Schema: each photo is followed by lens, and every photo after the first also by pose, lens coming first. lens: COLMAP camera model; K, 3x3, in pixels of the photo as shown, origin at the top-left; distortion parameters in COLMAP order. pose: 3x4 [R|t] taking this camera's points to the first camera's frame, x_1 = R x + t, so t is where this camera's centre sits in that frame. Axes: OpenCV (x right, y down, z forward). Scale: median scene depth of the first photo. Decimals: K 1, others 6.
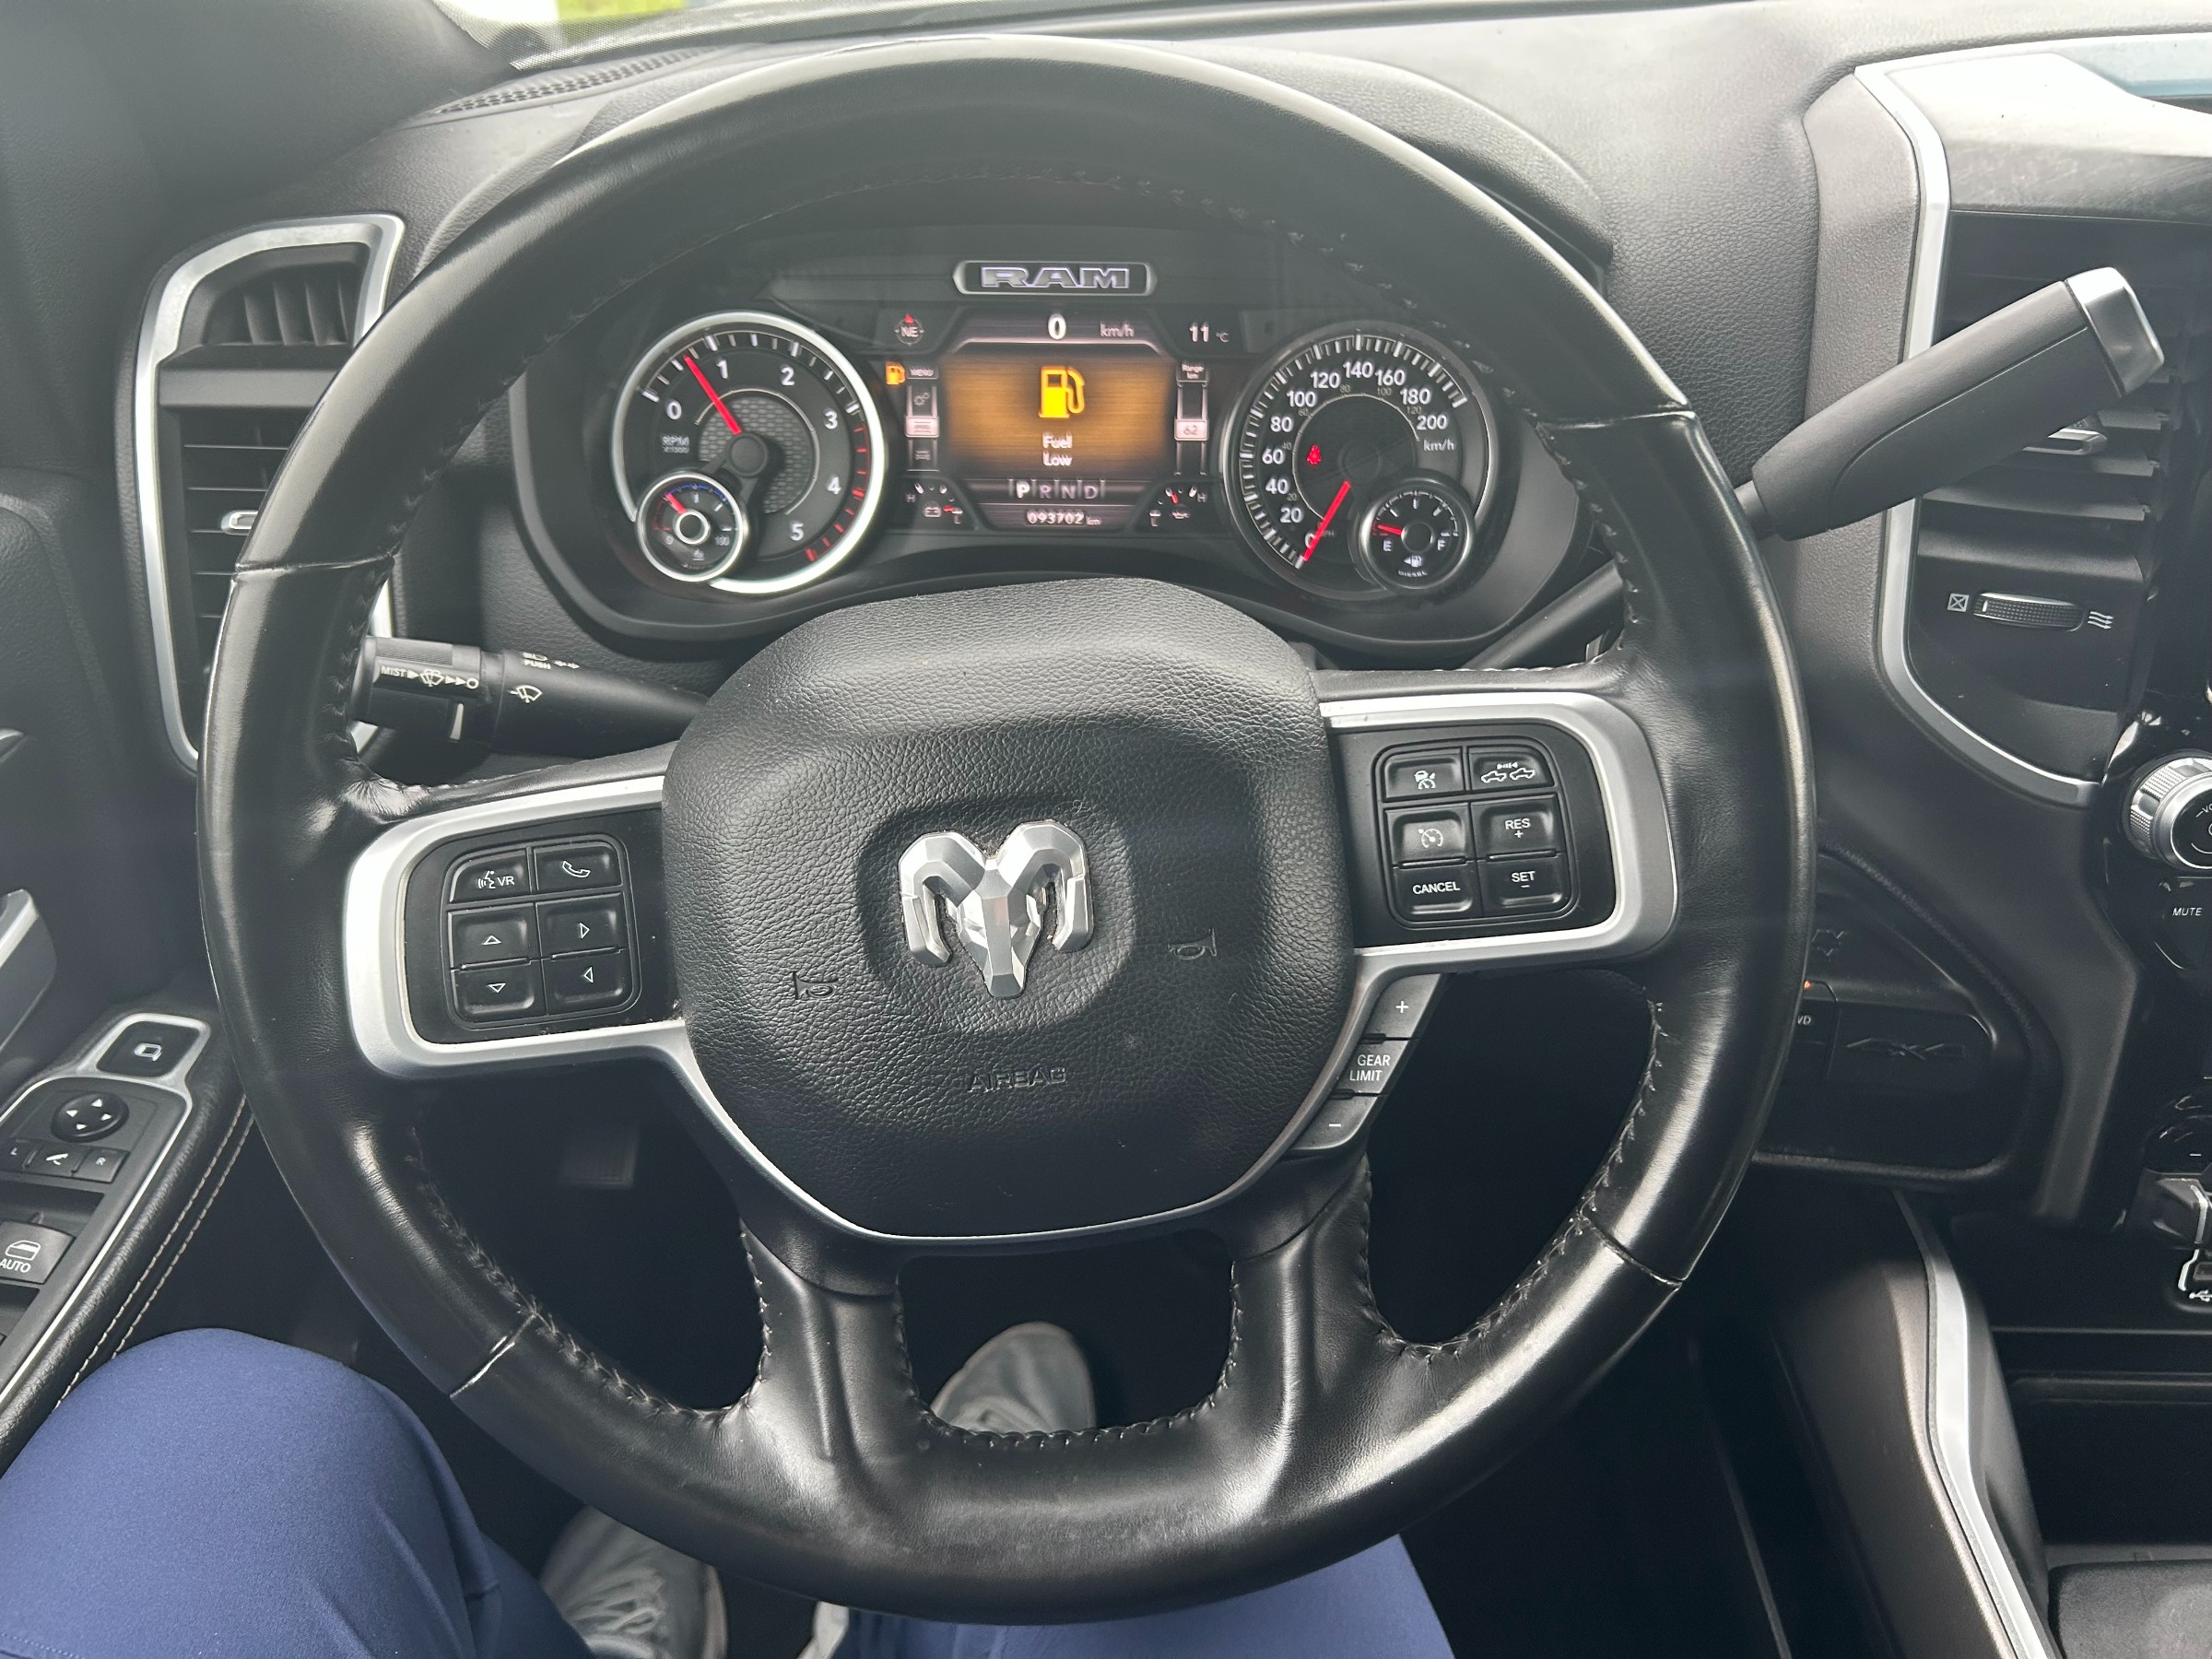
lens RADIAL K [[1669.8, 0, 1106.4], [0, 1669.8, 832.9], [0, 0, 1]] dist [0.002931, -0.005790]
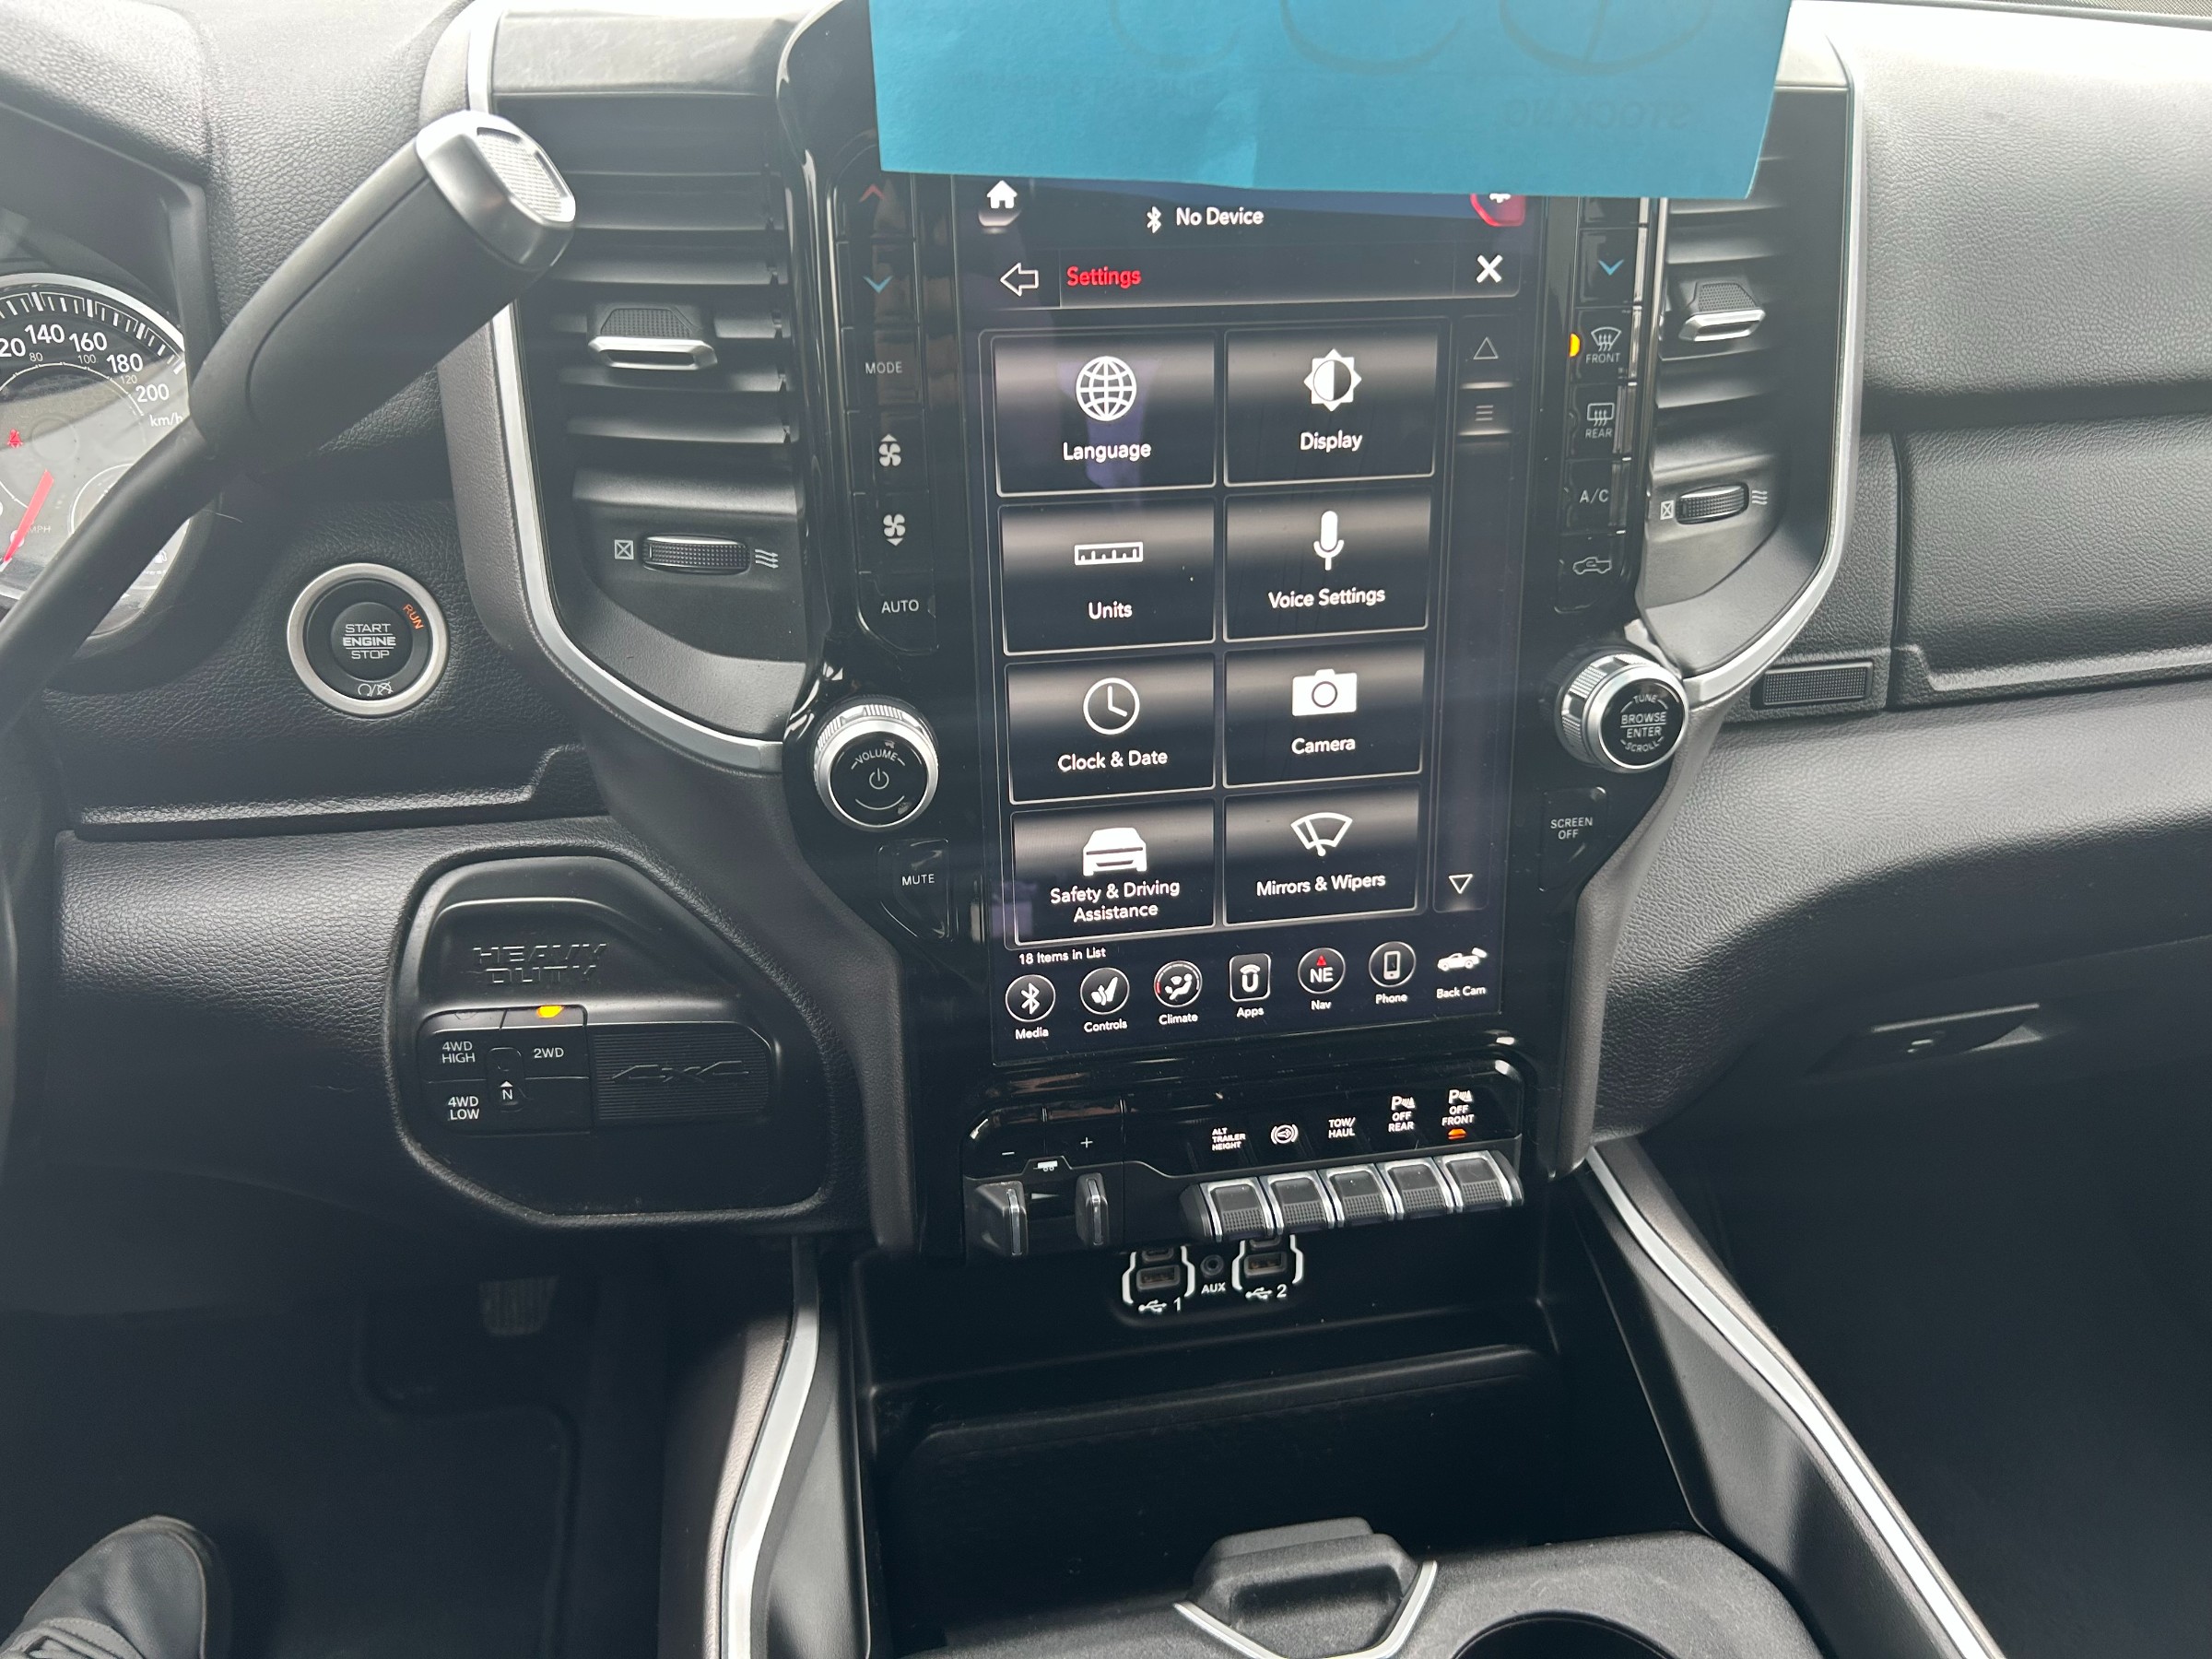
lens RADIAL K [[1669.8, 0, 1106.3], [0, 1669.8, 828.0], [0, 0, 1]] dist [0.002931, -0.005790]
pose [[0.975840, -0.083456, 0.201921, 0.521467], [0.095985, 0.993968, -0.053058, 0.069895], [-0.196274, 0.071157, 0.977964, 0.102572]]
